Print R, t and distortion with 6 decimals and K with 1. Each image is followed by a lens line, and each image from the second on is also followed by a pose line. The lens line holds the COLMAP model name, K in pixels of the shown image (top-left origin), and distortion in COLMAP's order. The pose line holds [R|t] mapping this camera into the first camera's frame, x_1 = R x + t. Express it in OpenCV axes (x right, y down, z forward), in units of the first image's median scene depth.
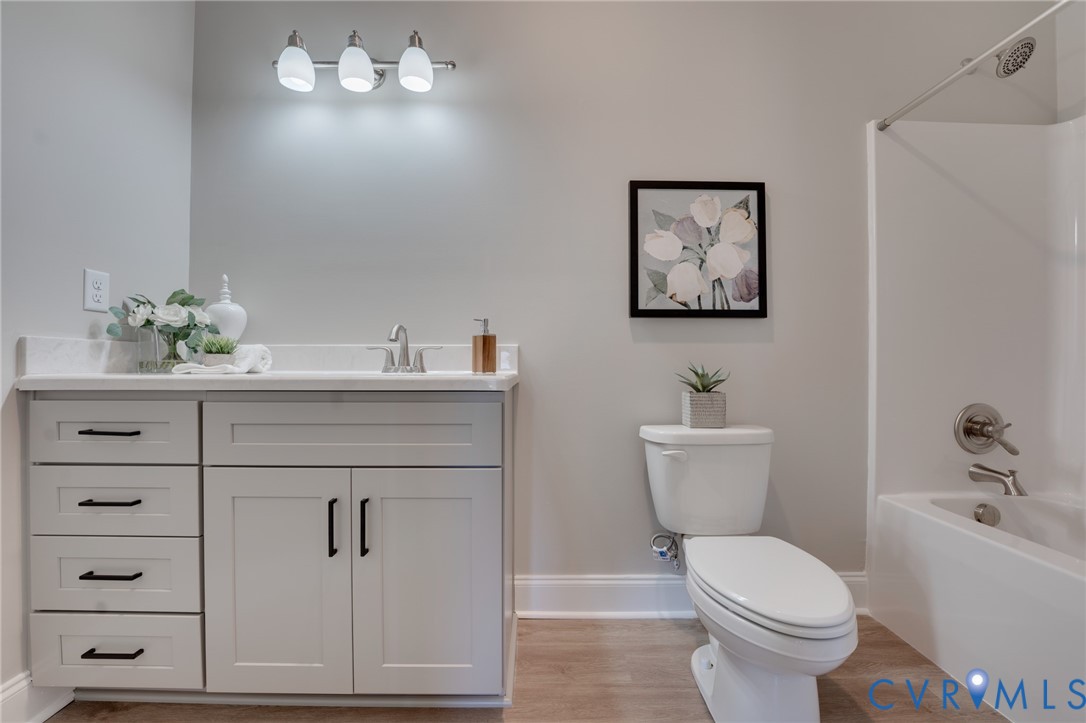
lens RADIAL K [[451.6, 0, 543.0], [0, 451.6, 361.5], [0, 0, 1]] dist [-0.028115, 0.000125]
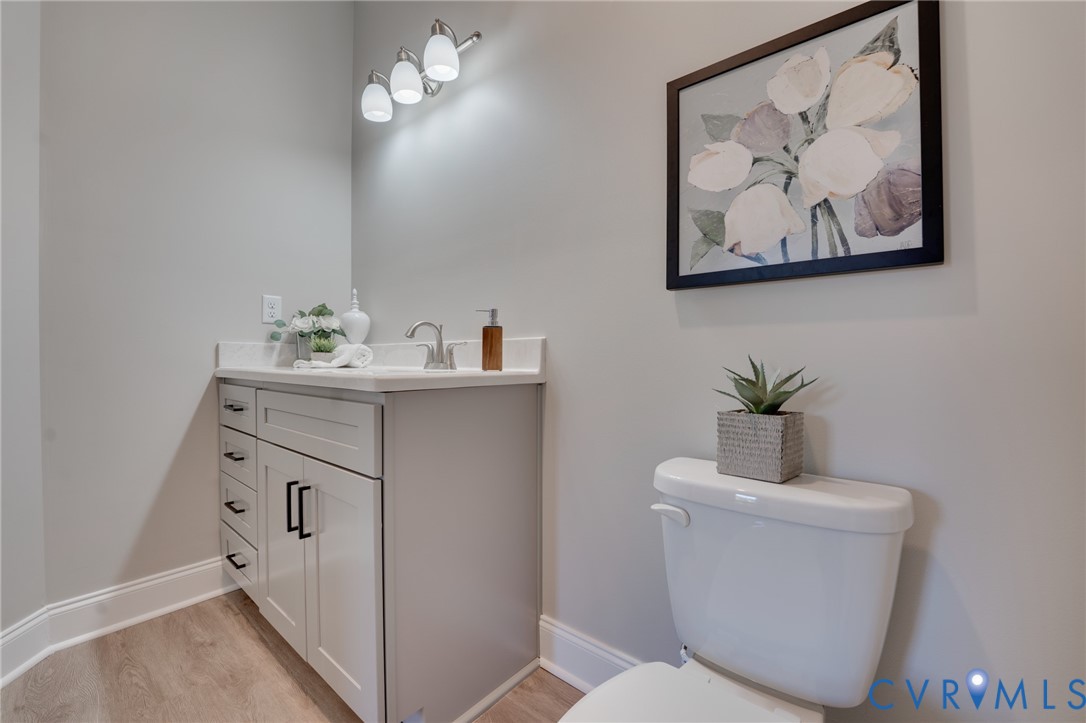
lens RADIAL K [[451.6, 0, 543.0], [0, 451.6, 361.5], [0, 0, 1]] dist [-0.028115, 0.000125]
pose [[0.749005, 0.002854, -0.662558, 0.491750], [0.002621, 0.999970, 0.007270, 0.001198], [0.662559, -0.007182, 0.748975, 0.385148]]
